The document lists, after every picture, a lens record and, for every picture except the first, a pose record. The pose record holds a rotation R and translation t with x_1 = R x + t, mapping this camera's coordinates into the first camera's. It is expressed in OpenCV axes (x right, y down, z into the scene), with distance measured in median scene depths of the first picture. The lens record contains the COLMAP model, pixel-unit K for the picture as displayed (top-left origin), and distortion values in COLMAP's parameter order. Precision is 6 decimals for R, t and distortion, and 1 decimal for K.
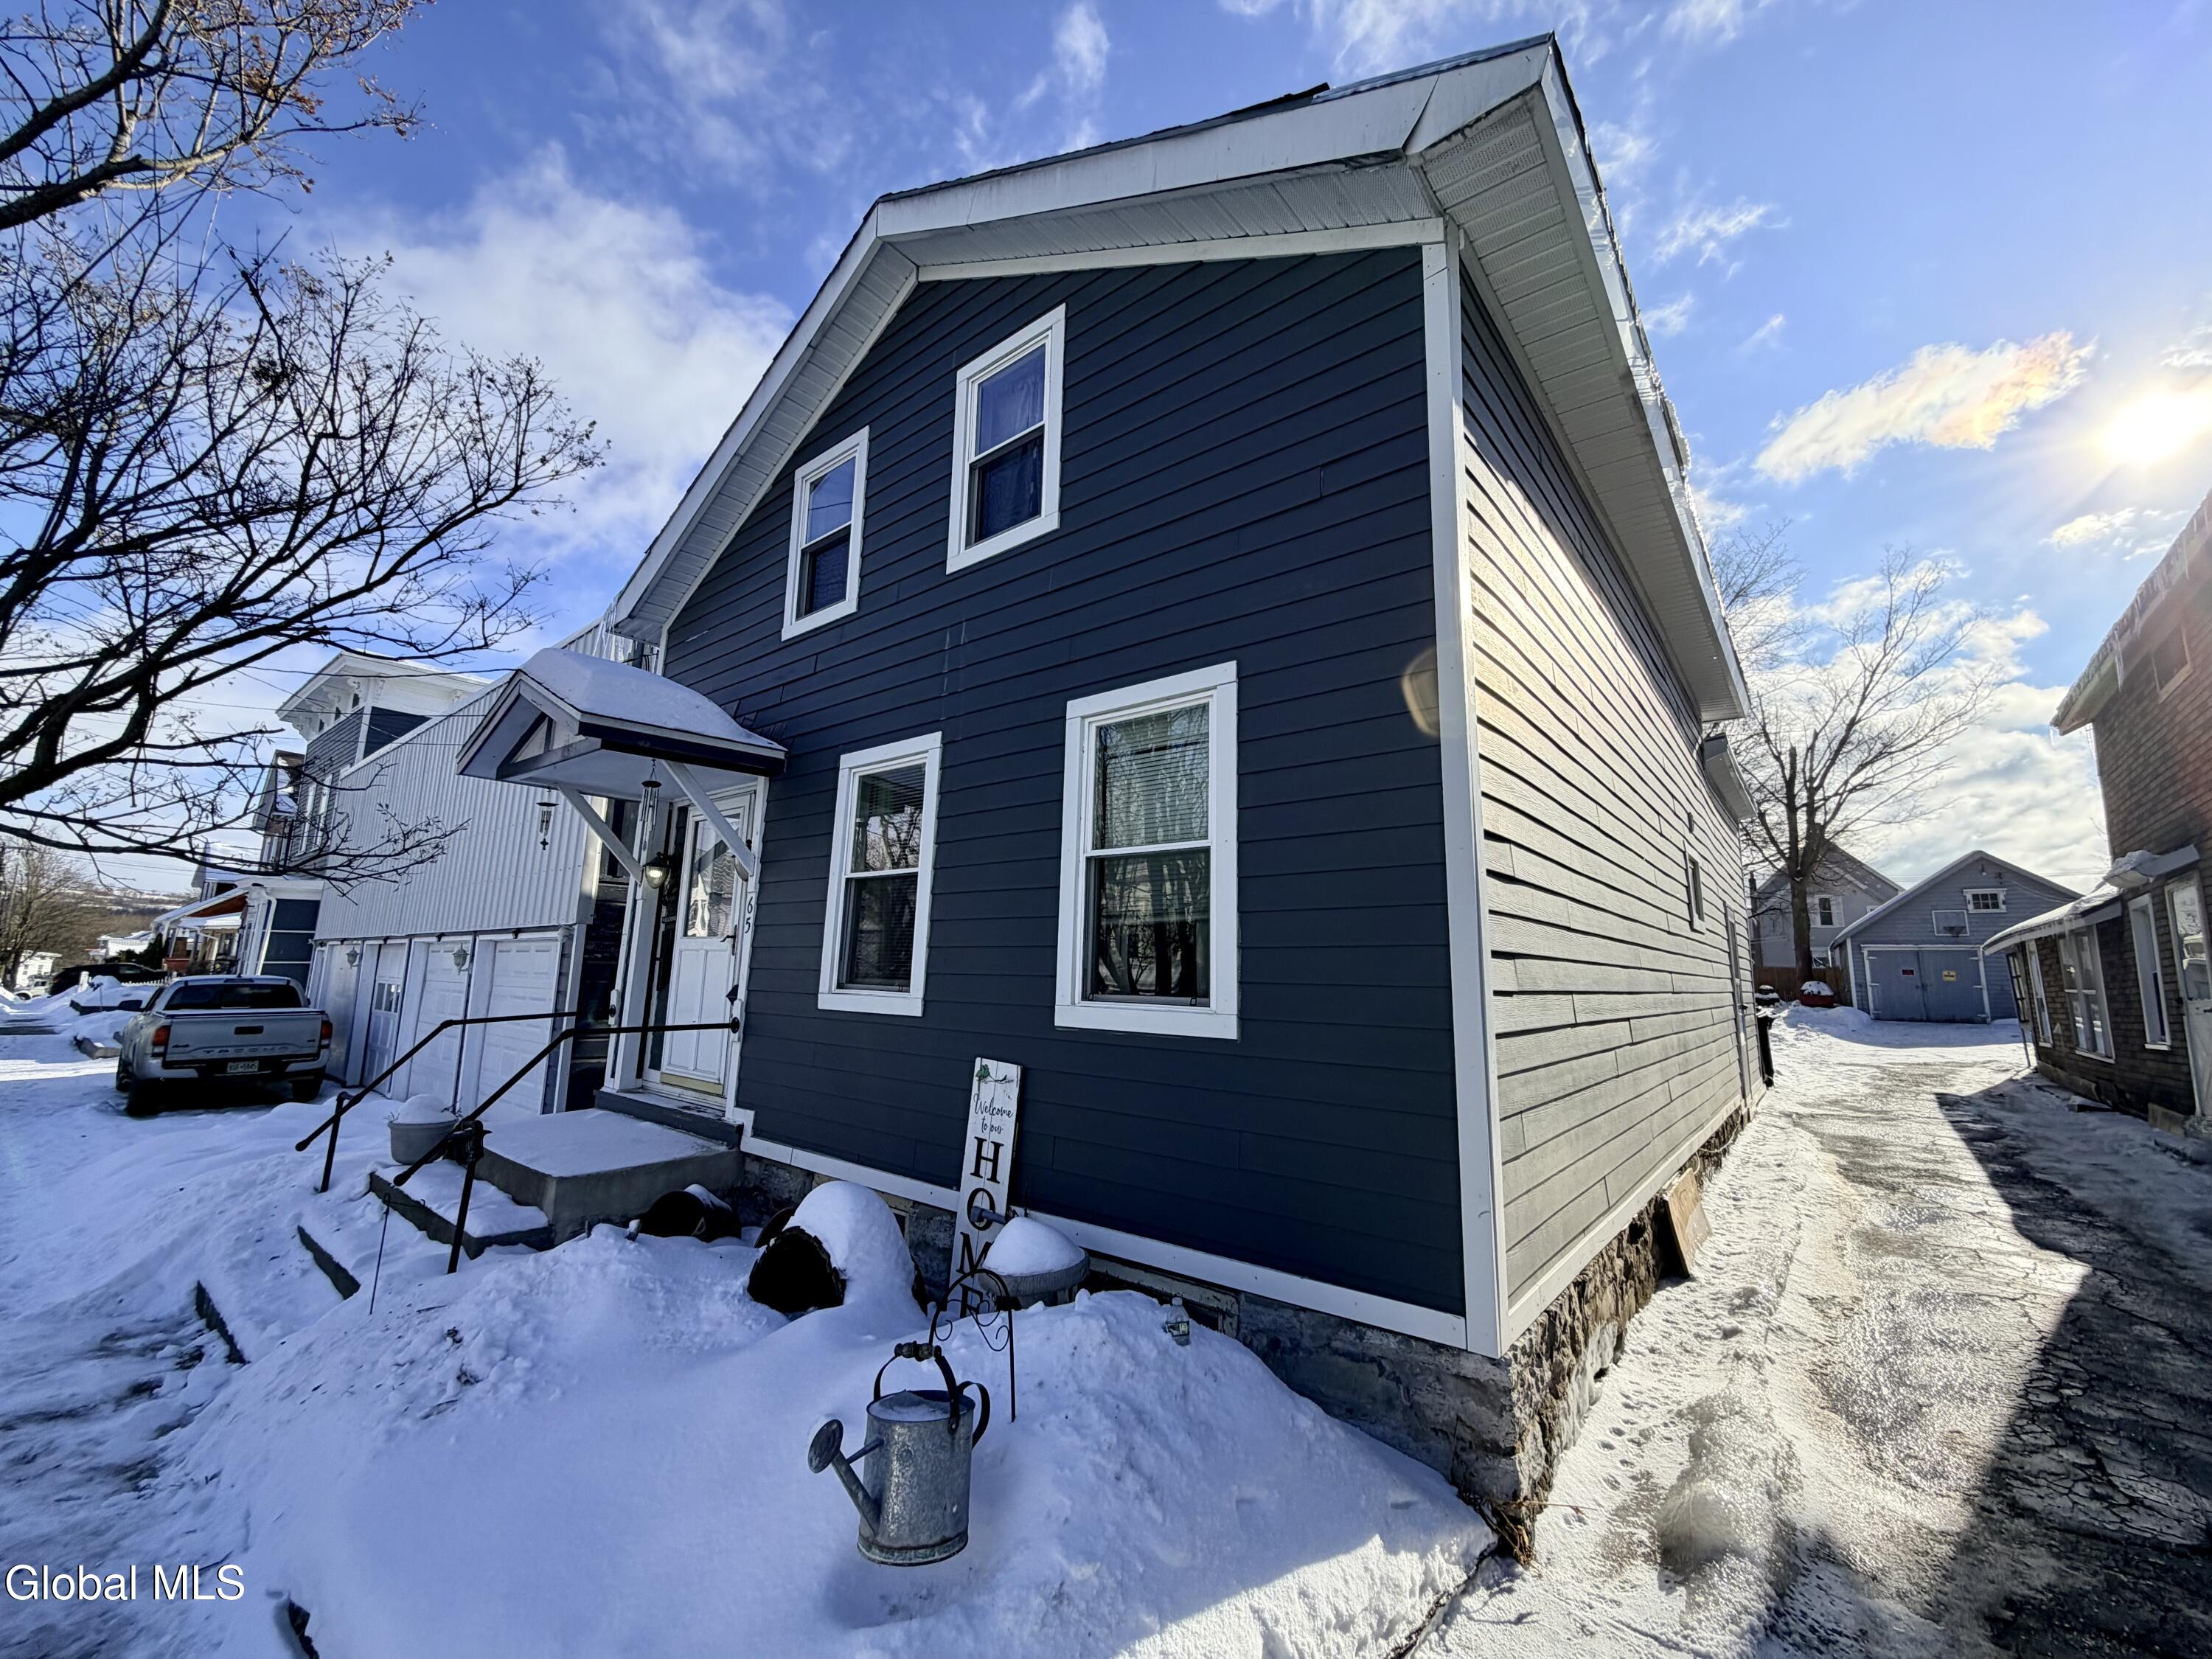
lens RADIAL K [[879.7, 0, 1094.4], [0, 879.7, 828.4], [0, 0, 1]] dist [0.000322, 0.000076]
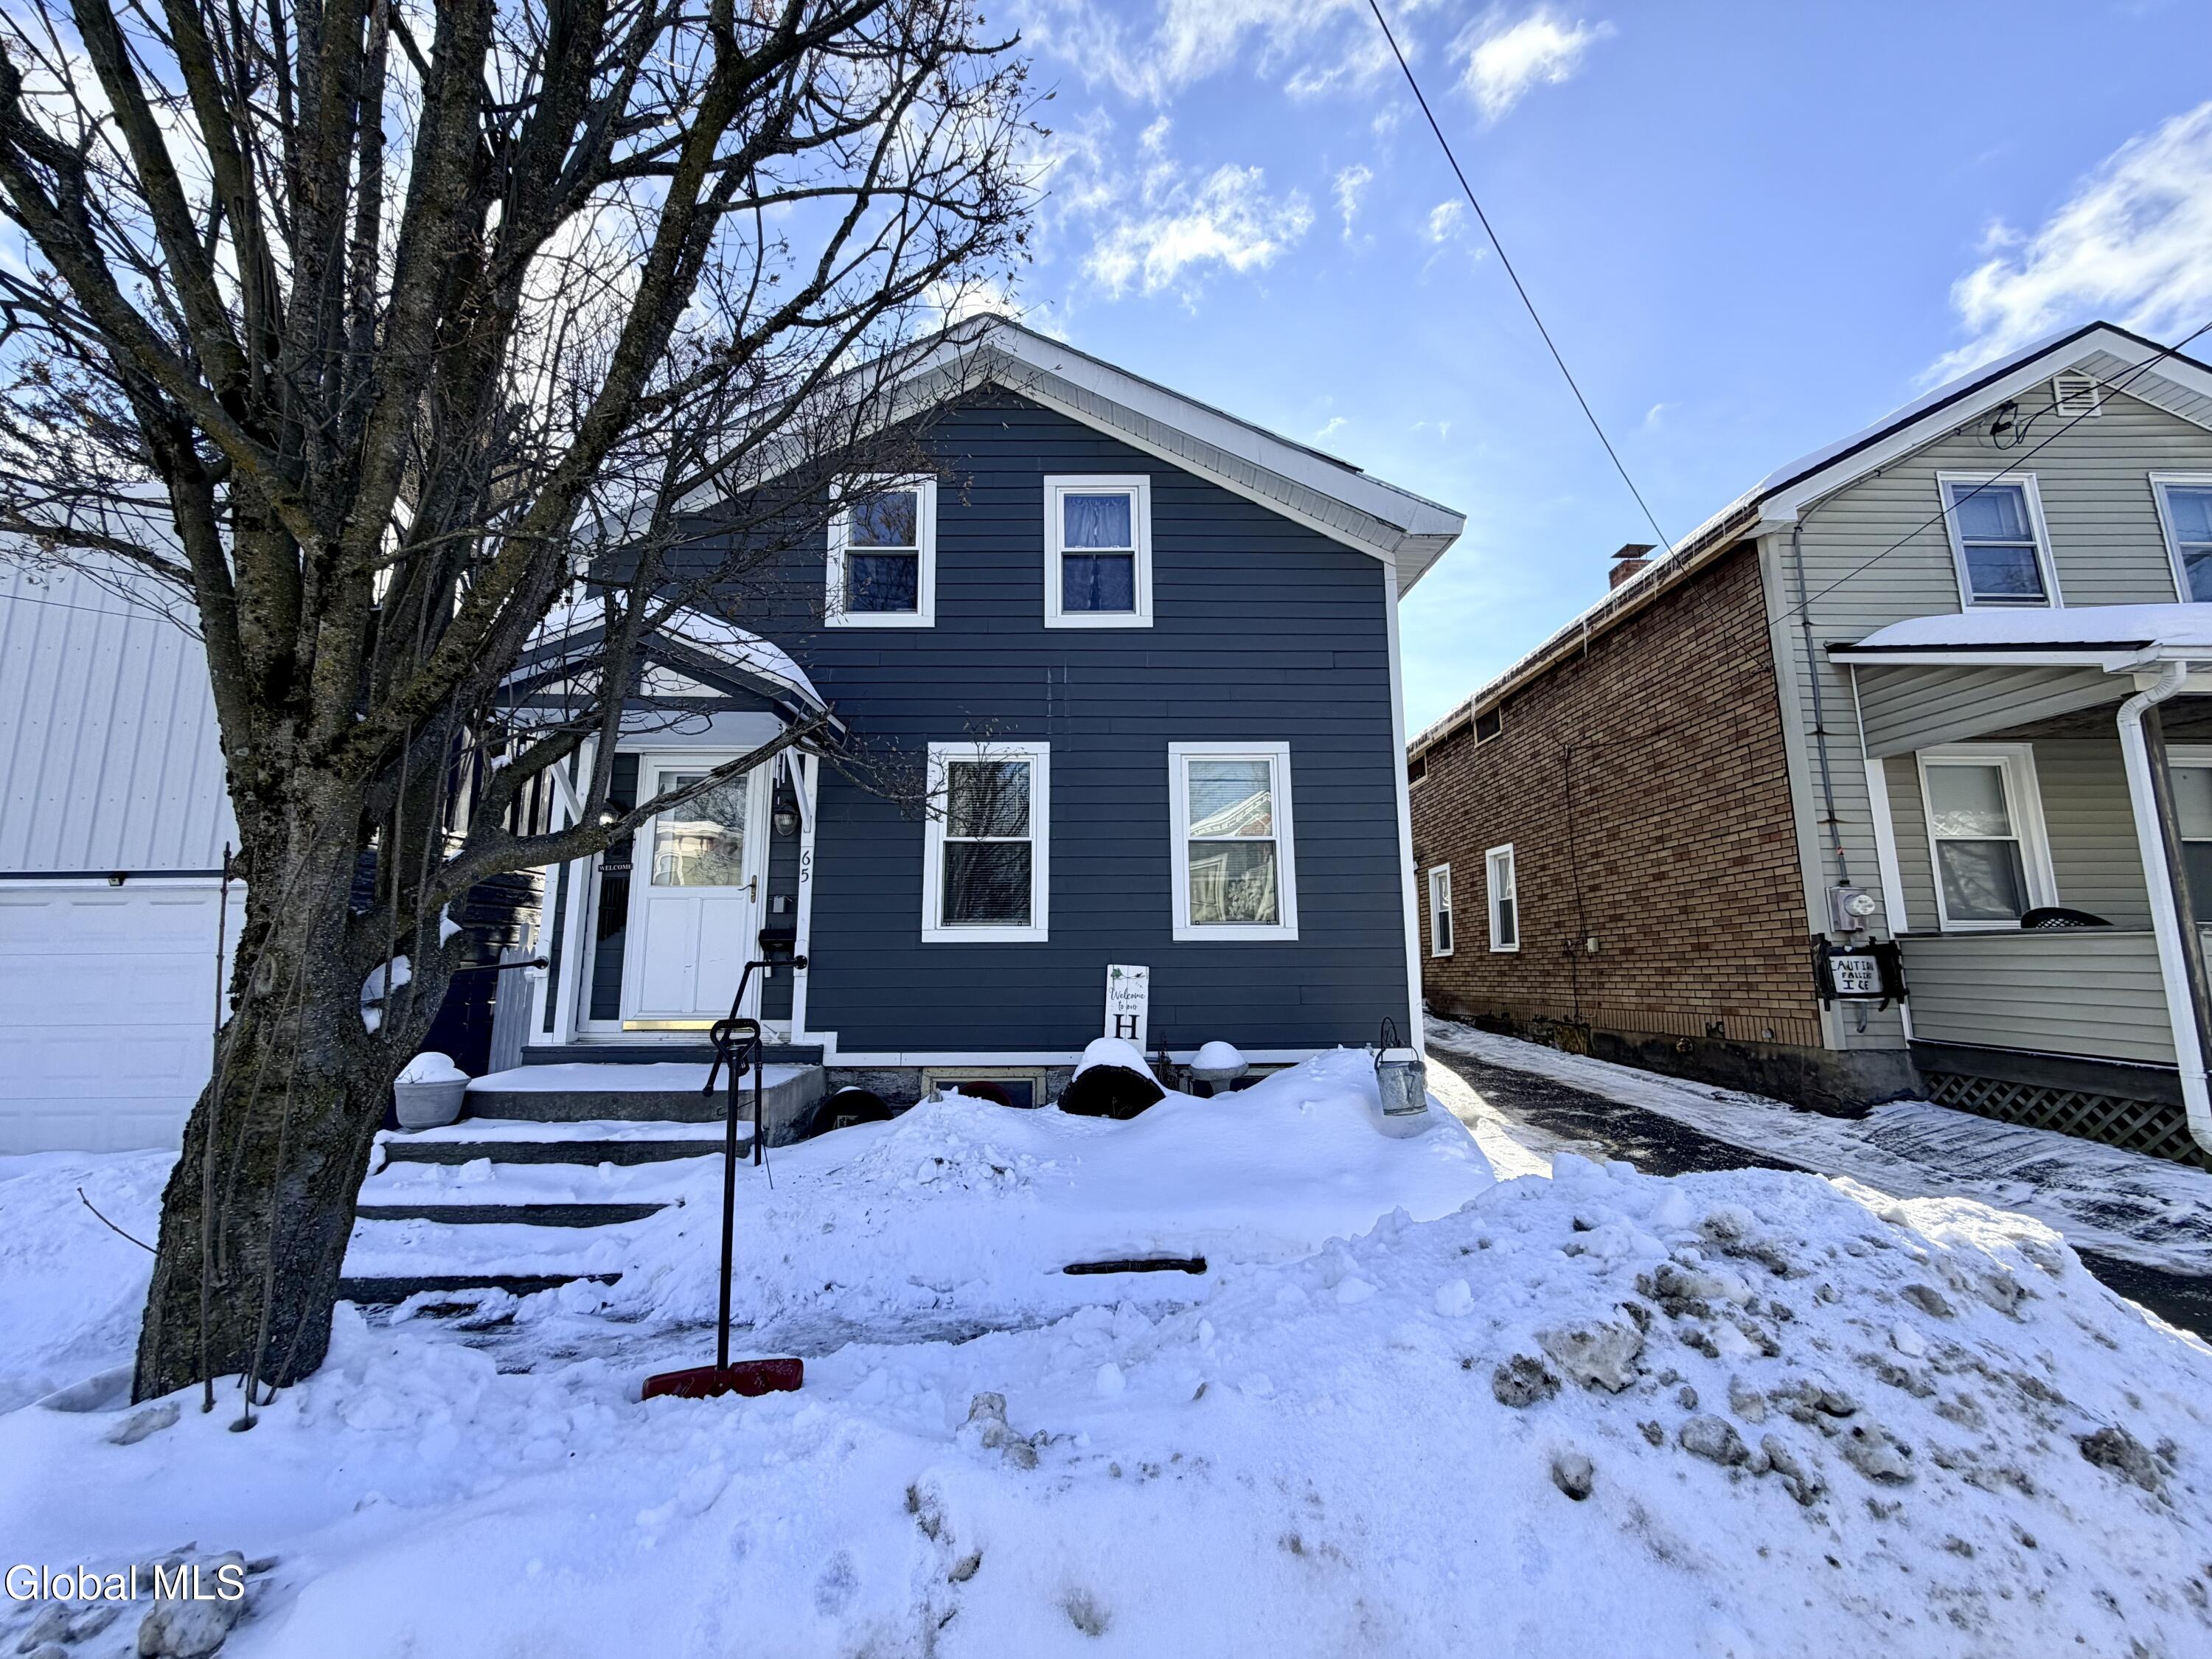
lens RADIAL K [[879.7, 0, 1096.3], [0, 879.7, 821.7], [0, 0, 1]] dist [0.000322, 0.000076]
pose [[0.758057, 0.074177, 0.647956, -1.082410], [-0.084370, 0.996316, -0.015350, 0.034552], [-0.646708, -0.043032, 0.761523, -0.134951]]
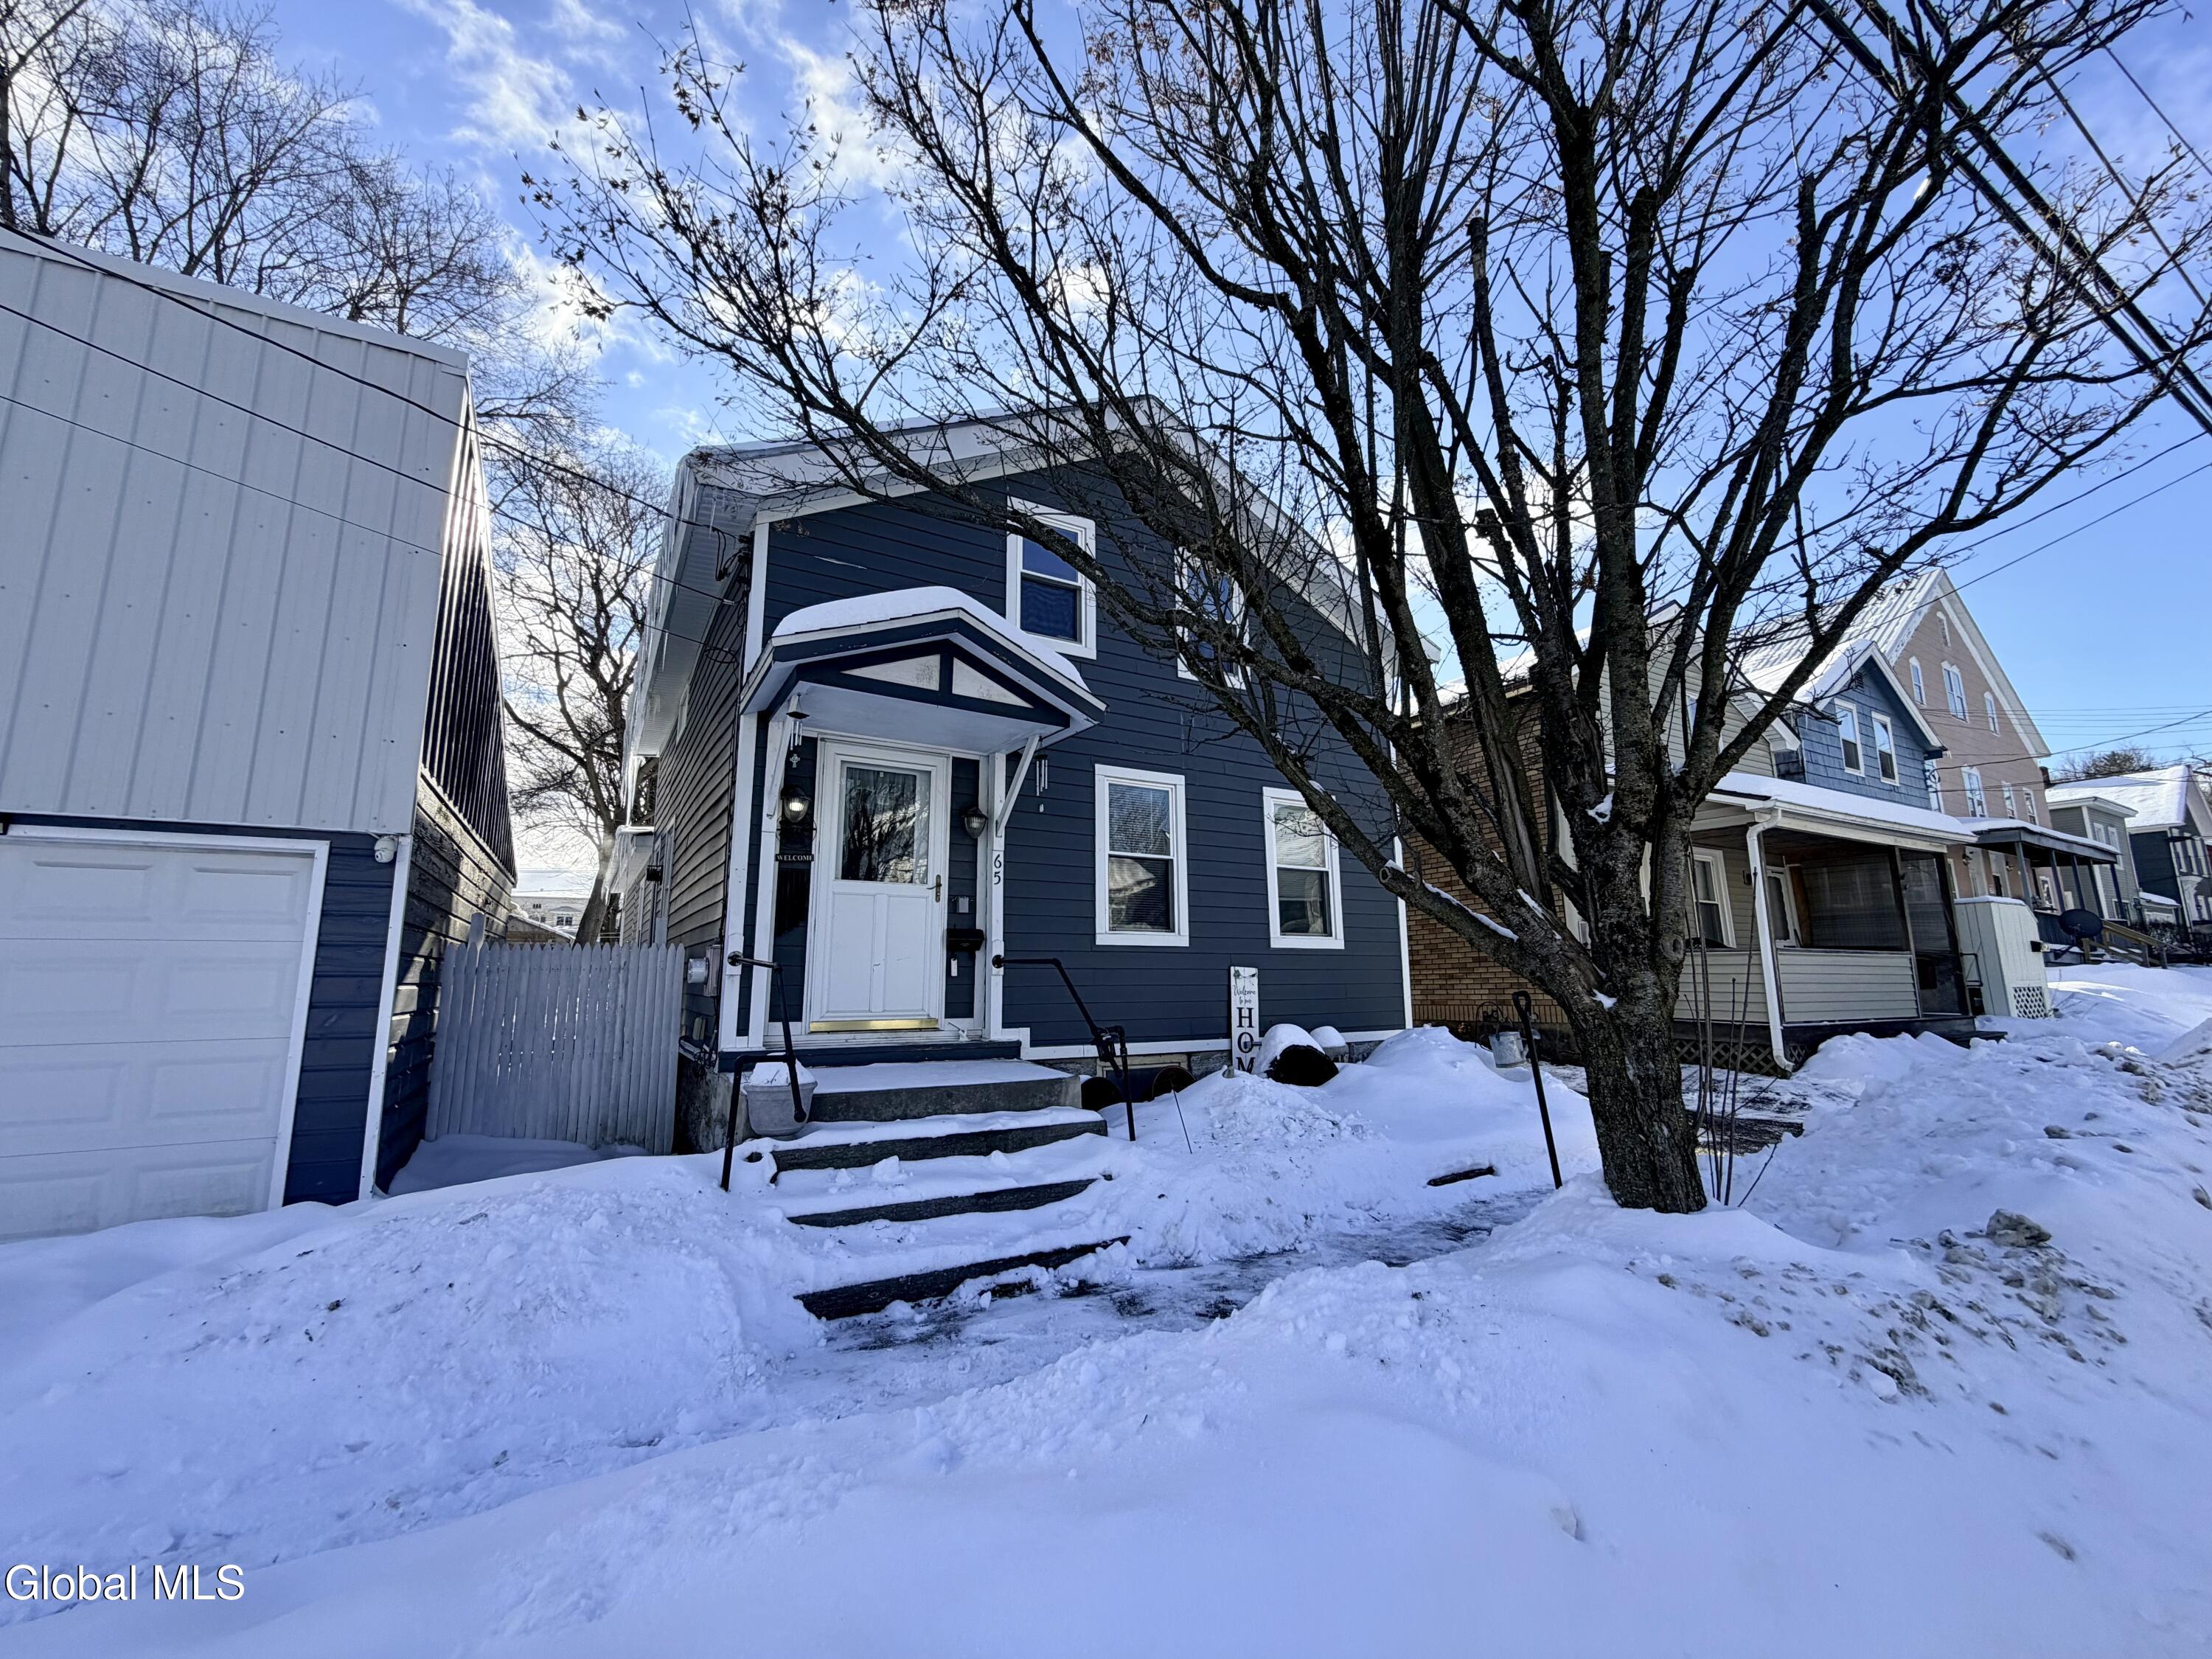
lens RADIAL K [[879.7, 0, 1095.2], [0, 879.7, 830.7], [0, 0, 1]] dist [0.000322, 0.000076]
pose [[0.348336, 0.124439, 0.929073, -1.854369], [-0.145962, 0.986260, -0.077374, 0.151704], [-0.925936, -0.108657, 0.361713, 0.582154]]
